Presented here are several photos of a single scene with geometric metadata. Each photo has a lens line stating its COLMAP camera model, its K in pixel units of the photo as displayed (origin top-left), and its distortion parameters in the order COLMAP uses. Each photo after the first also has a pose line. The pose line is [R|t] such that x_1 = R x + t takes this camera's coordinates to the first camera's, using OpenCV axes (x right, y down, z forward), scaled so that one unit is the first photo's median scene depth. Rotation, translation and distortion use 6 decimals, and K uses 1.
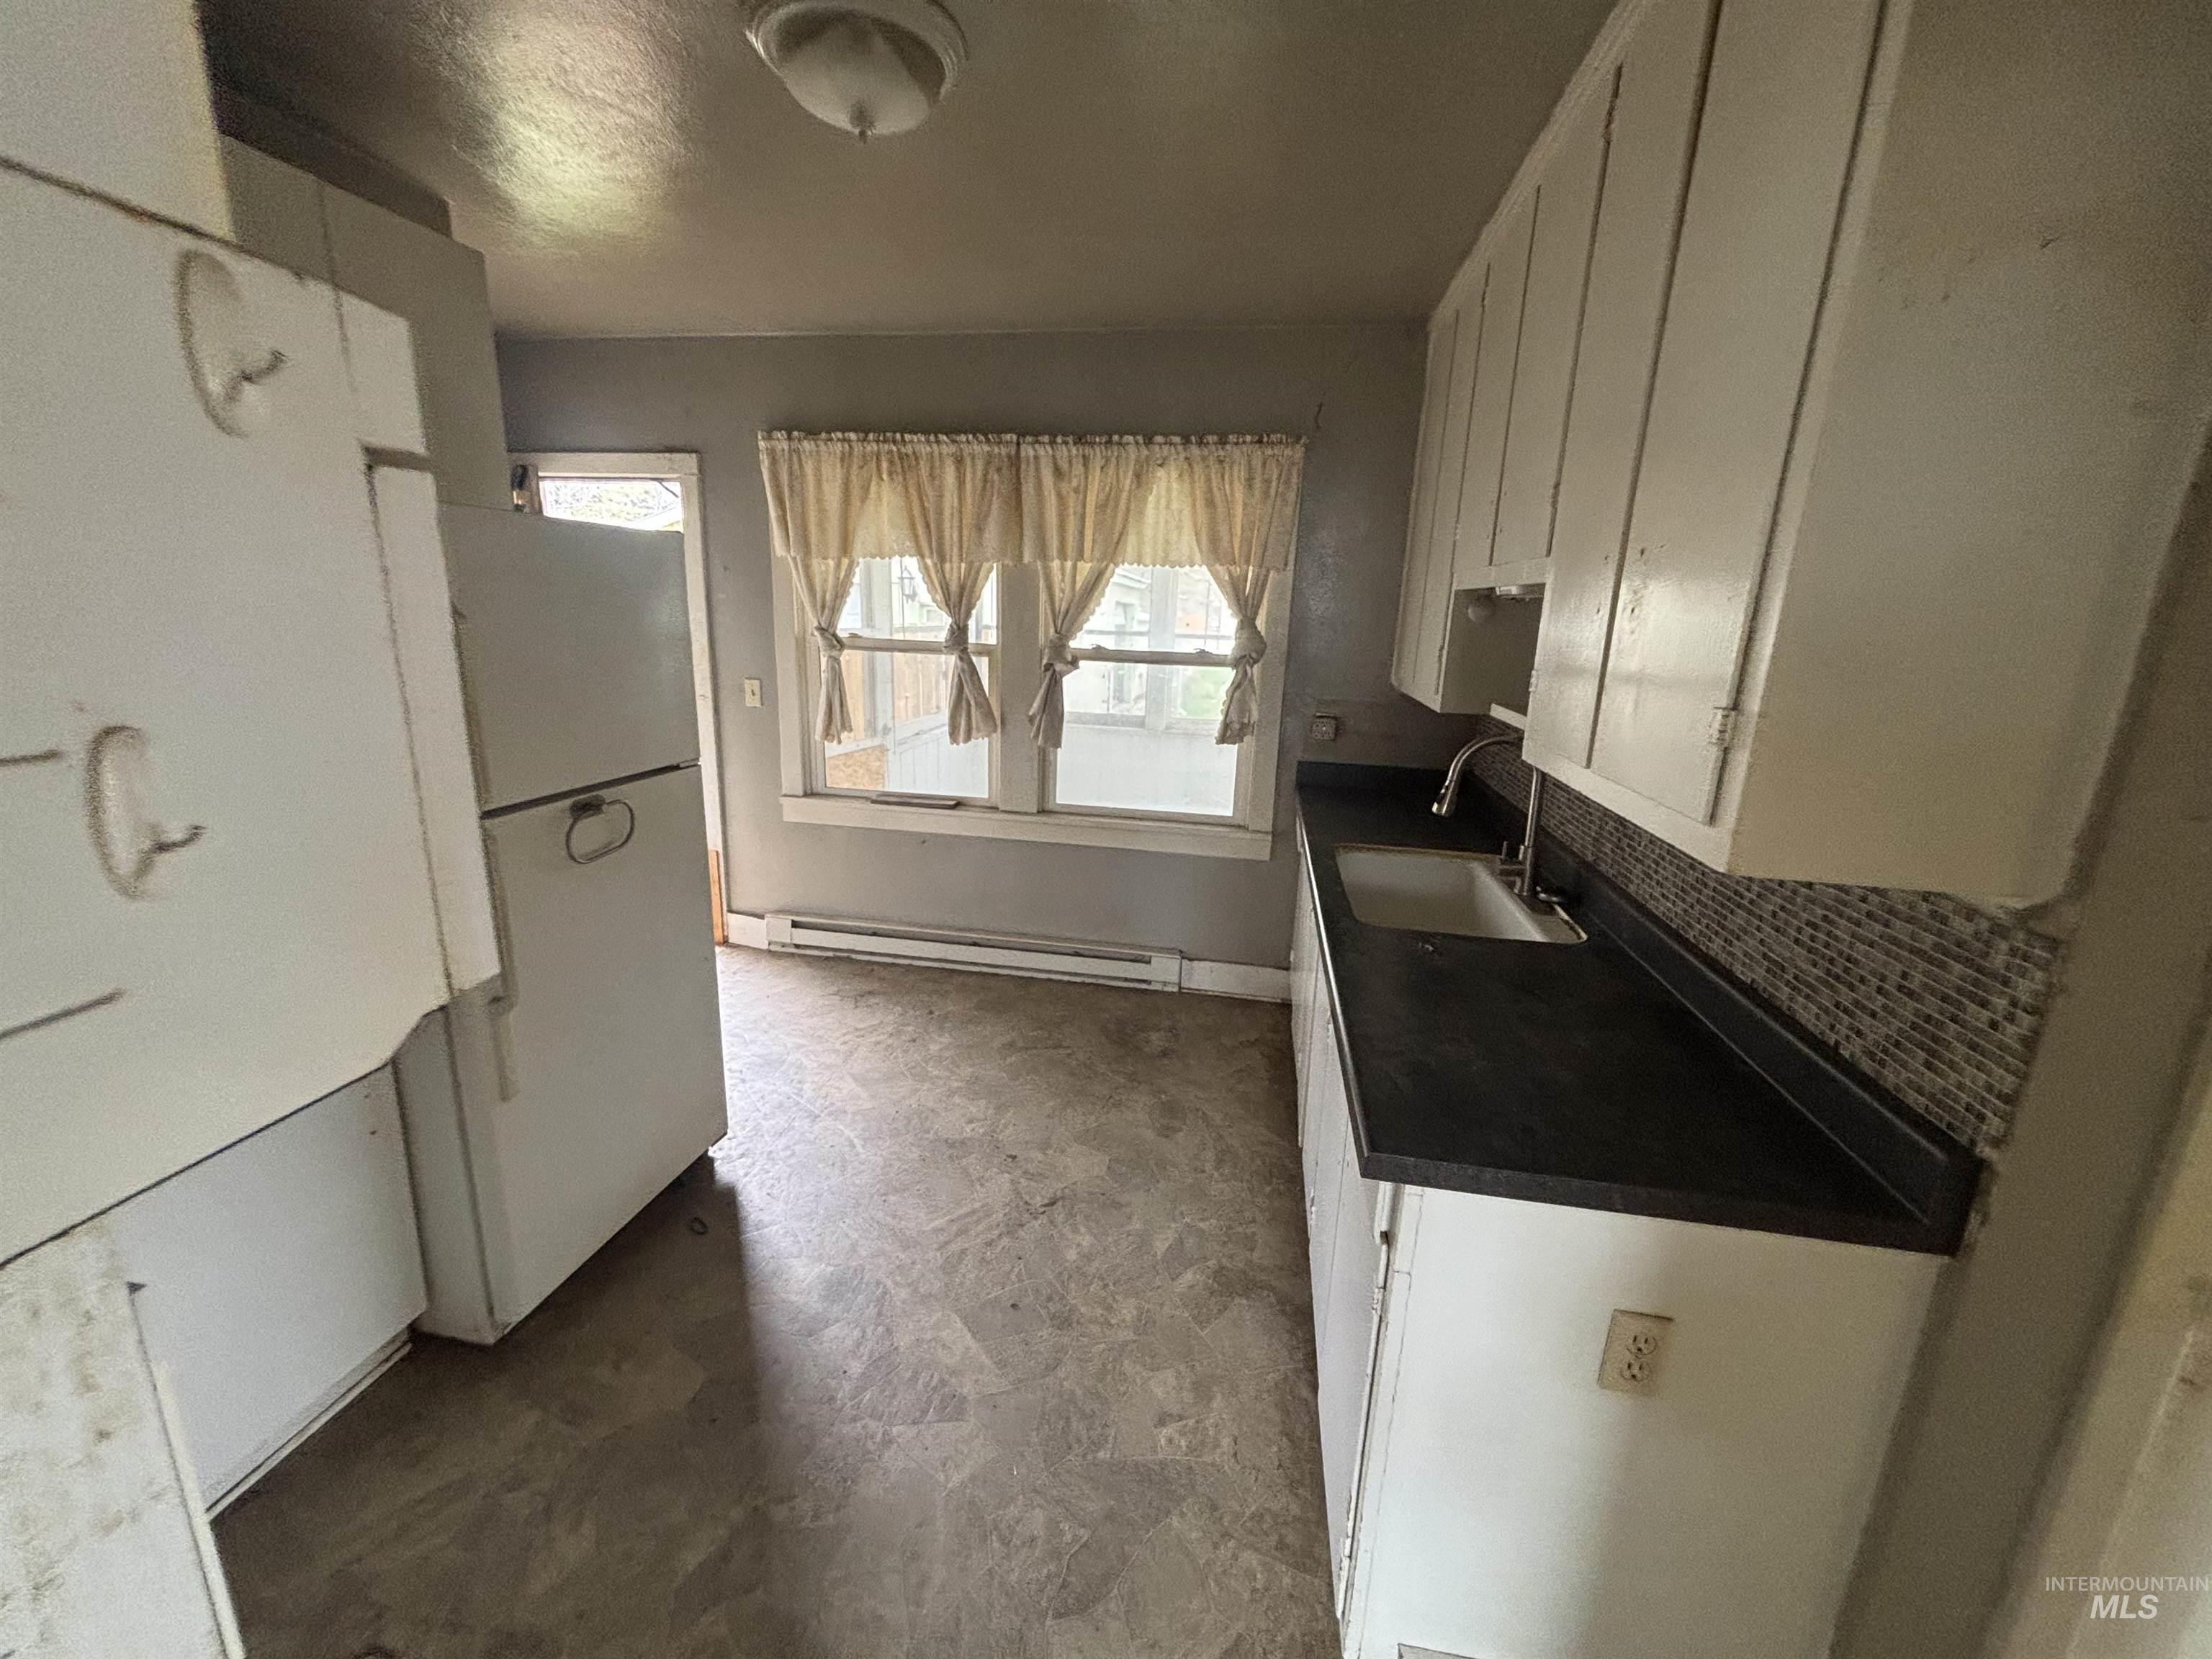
lens RADIAL K [[883.5, 0, 1105.2], [0, 883.5, 838.1], [0, 0, 1]] dist [-0.000184, -0.000074]
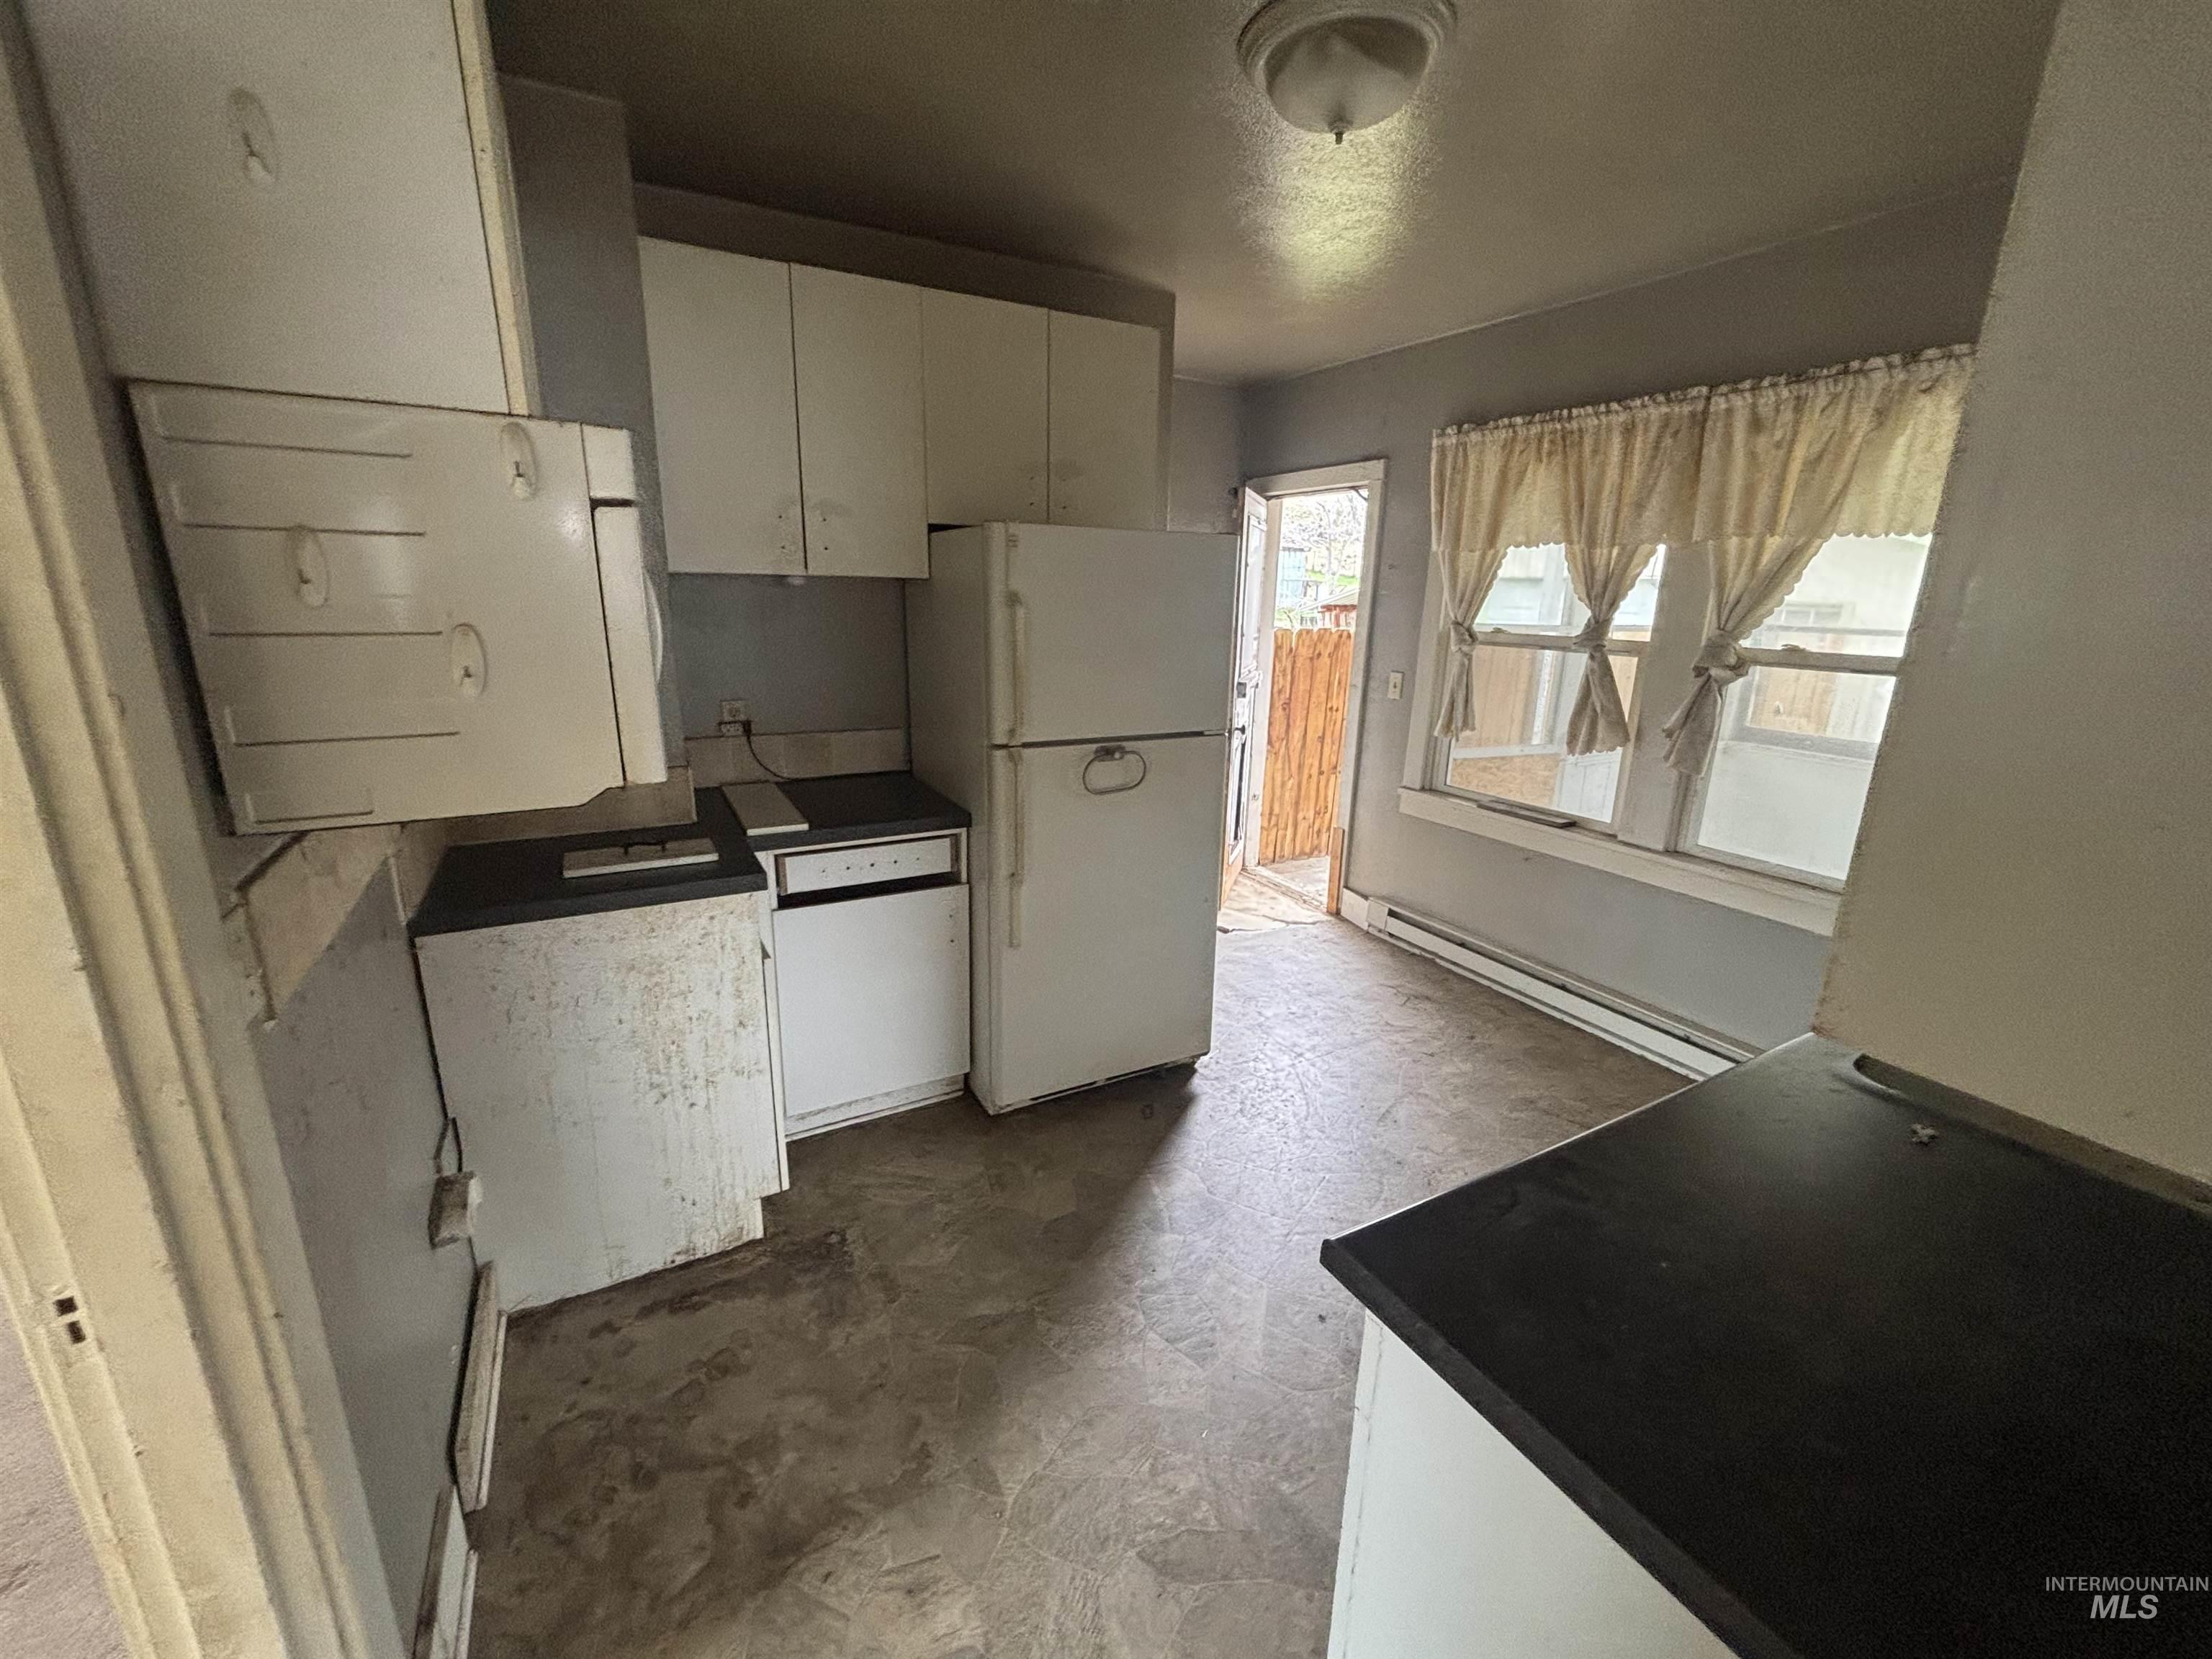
lens RADIAL K [[896.8, 0, 1106.0], [0, 896.8, 829.5], [0, 0, 1]] dist [-0.001022, 0.000473]
pose [[0.631168, 0.179929, -0.754488, 0.236893], [-0.191008, 0.978822, 0.073639, -0.011651], [0.751760, 0.097634, 0.652170, 0.082430]]
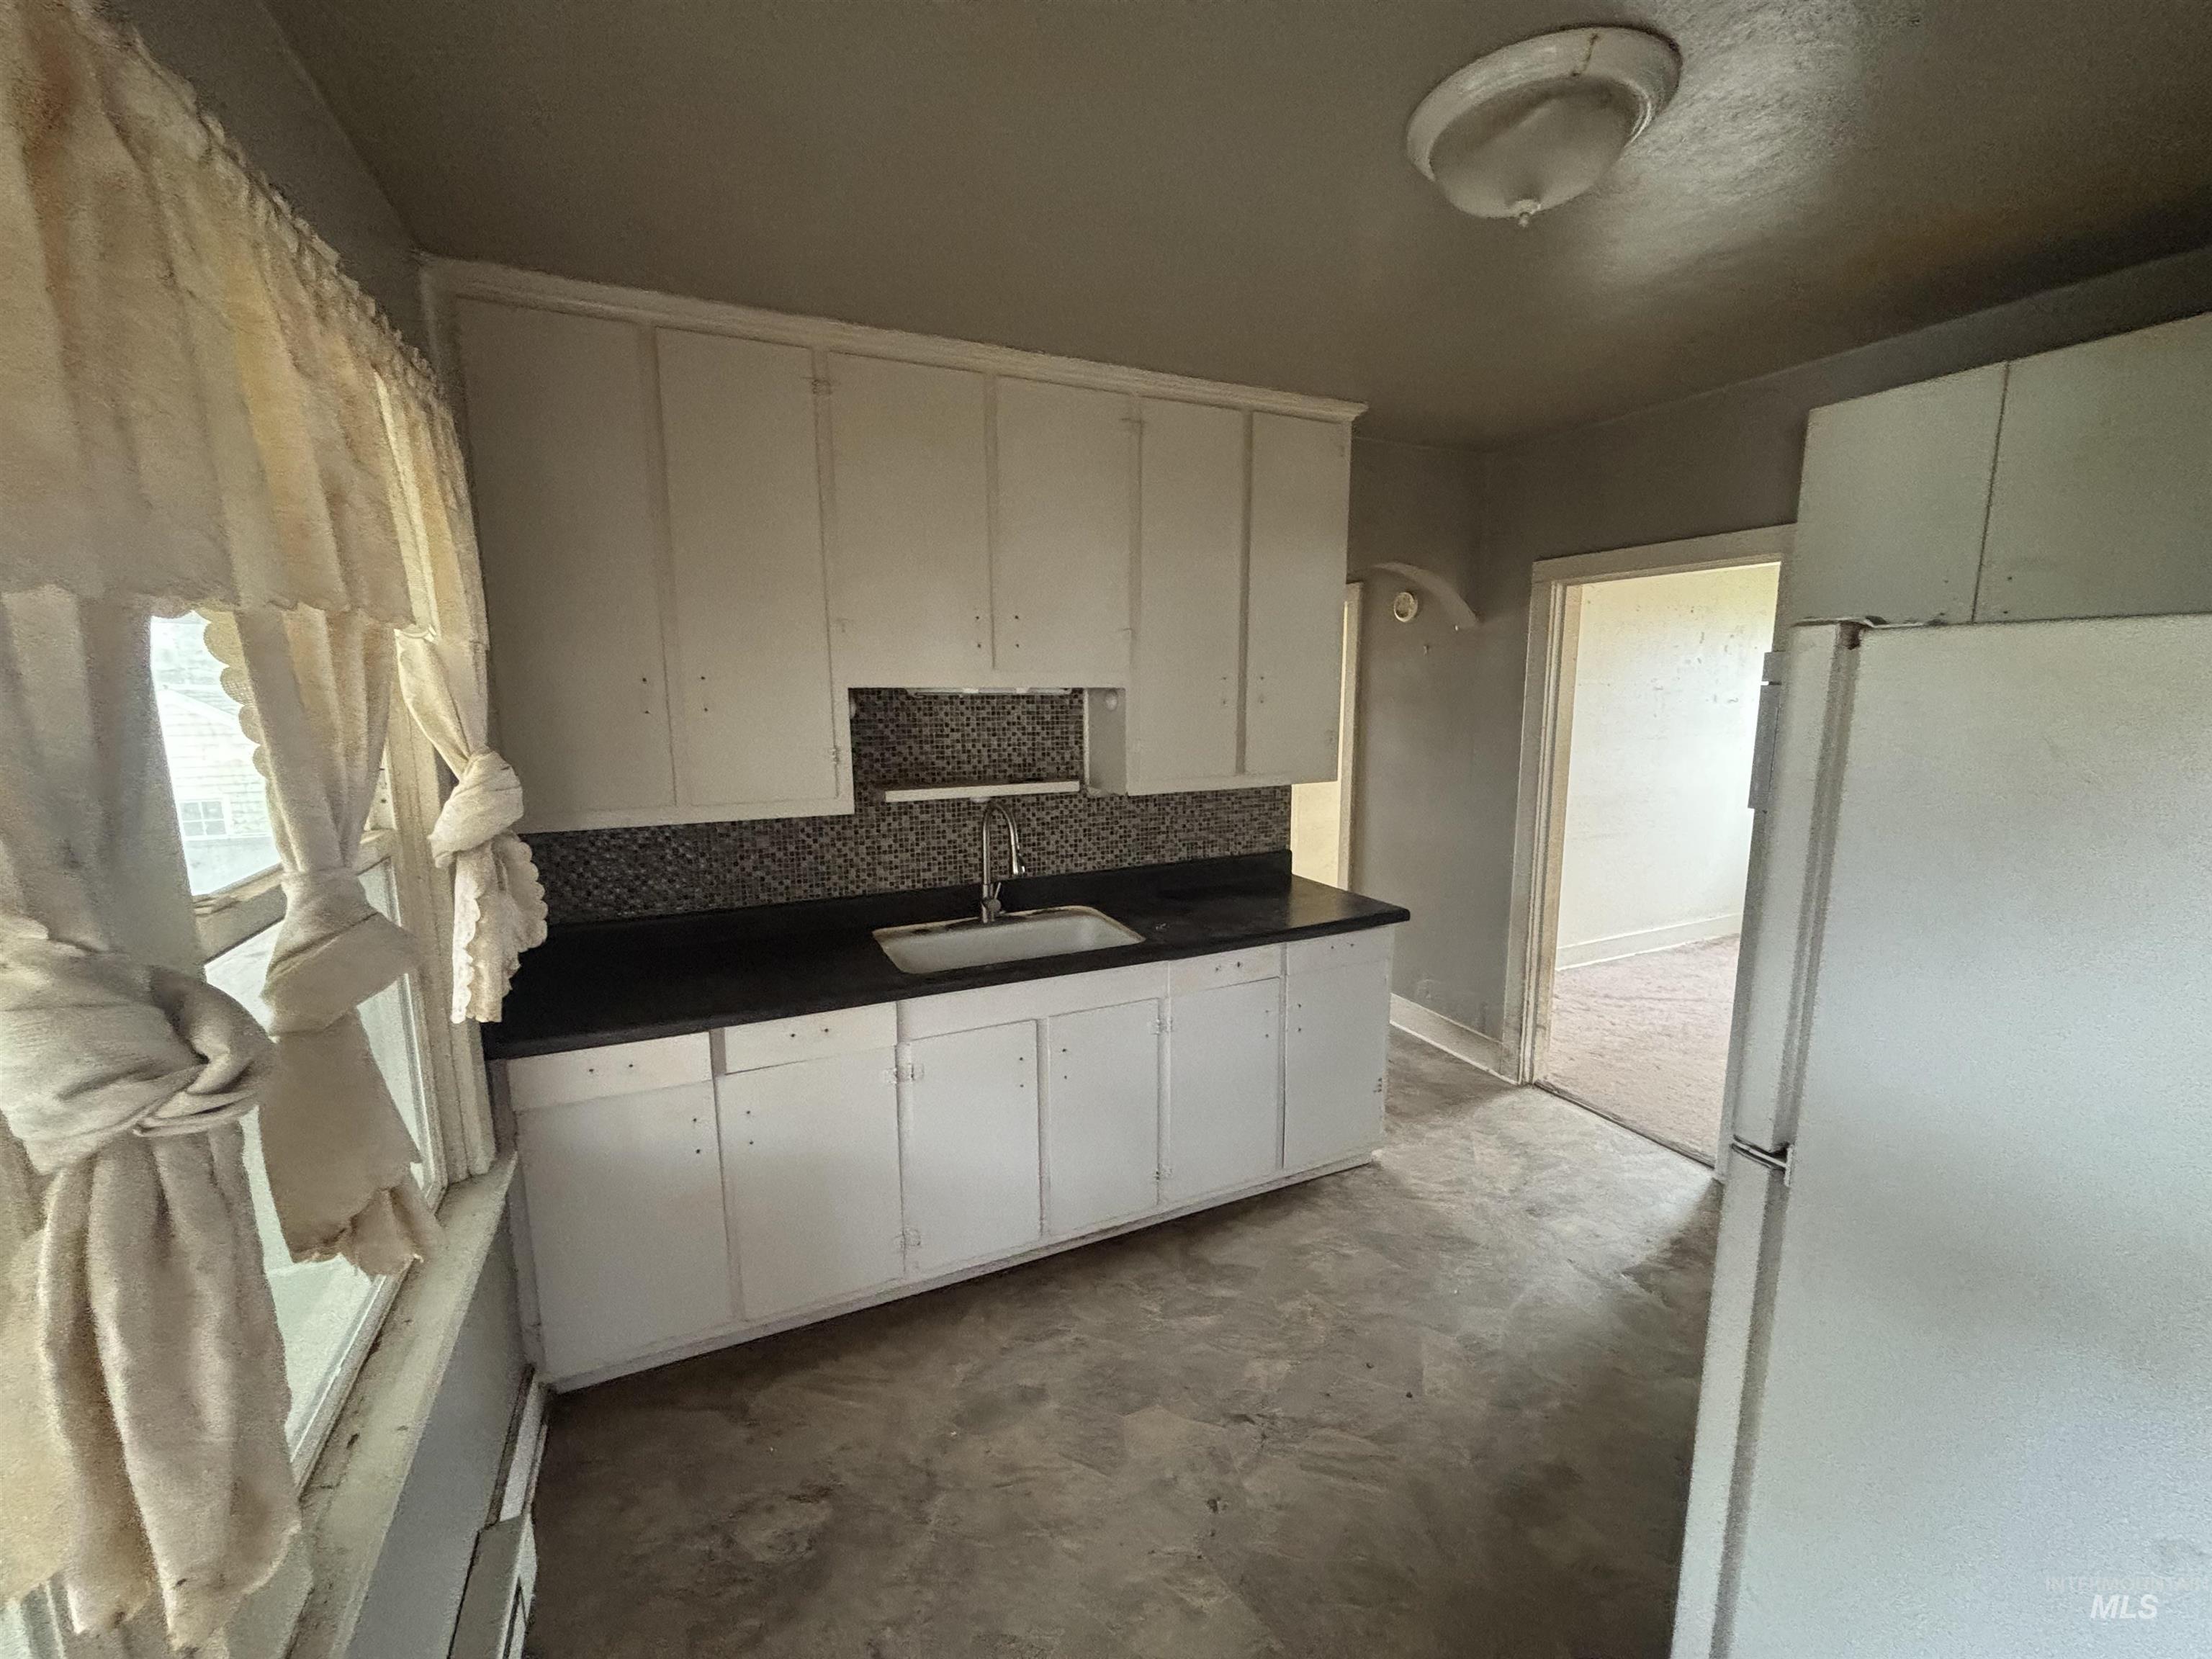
lens RADIAL K [[896.8, 0, 1106.0], [0, 896.8, 829.5], [0, 0, 1]] dist [-0.001022, 0.000473]
pose [[-0.574379, -0.164750, 0.801840, -0.396492], [0.191077, 0.925495, 0.327030, -0.279839], [-0.795977, 0.341052, -0.500104, 0.921391]]
